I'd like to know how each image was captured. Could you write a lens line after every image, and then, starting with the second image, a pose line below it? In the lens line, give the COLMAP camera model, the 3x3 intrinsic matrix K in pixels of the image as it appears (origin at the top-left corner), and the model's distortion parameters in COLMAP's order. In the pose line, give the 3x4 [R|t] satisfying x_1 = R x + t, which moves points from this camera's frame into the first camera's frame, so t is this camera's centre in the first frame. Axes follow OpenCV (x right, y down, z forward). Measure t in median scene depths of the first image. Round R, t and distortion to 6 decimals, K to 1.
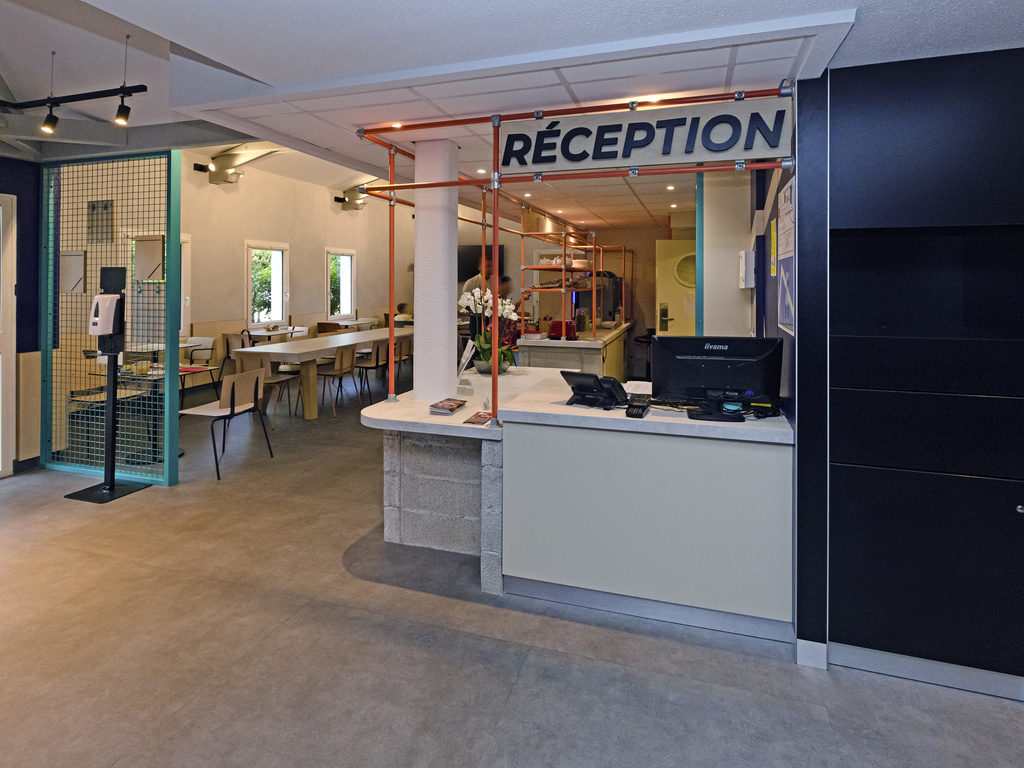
lens RADIAL K [[589.4, 0, 512.0], [0, 589.4, 384.0], [0, 0, 1]] dist [-0.001417, -0.000490]
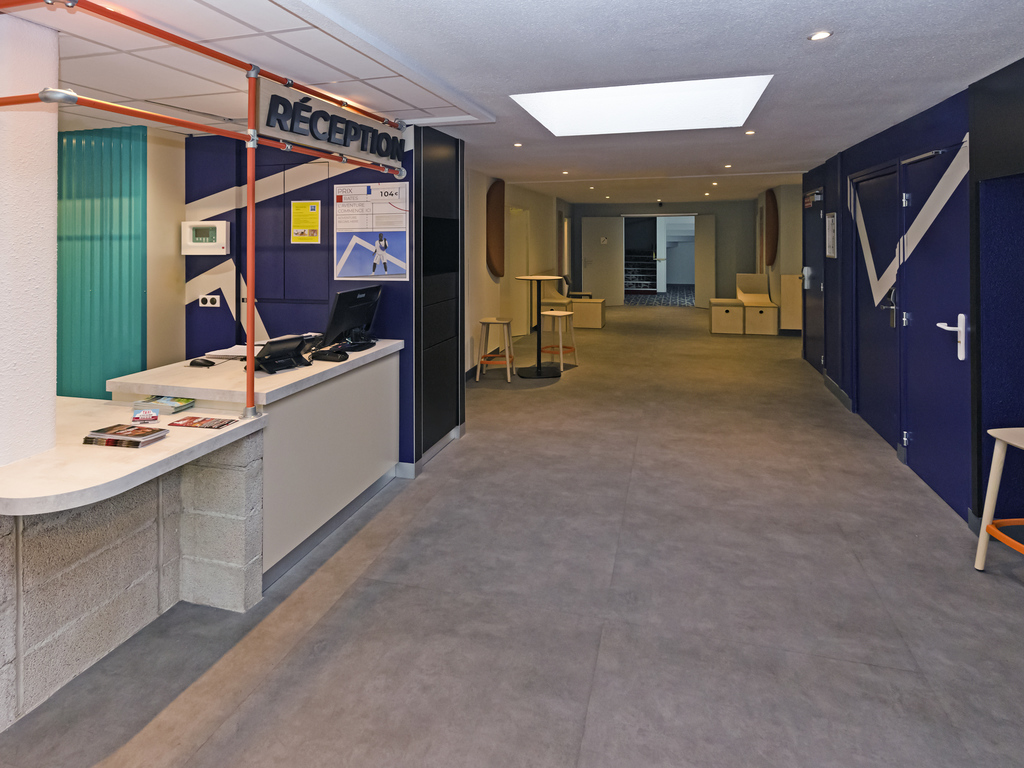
lens RADIAL K [[530.0, 0, 512.0], [0, 530.0, 384.0], [0, 0, 1]] dist [-0.002467, -0.000902]
pose [[-0.043930, -0.269551, 0.961984, -0.924215], [0.180241, 0.944974, 0.273016, -0.143091], [-0.982641, 0.185382, 0.007072, 0.679451]]
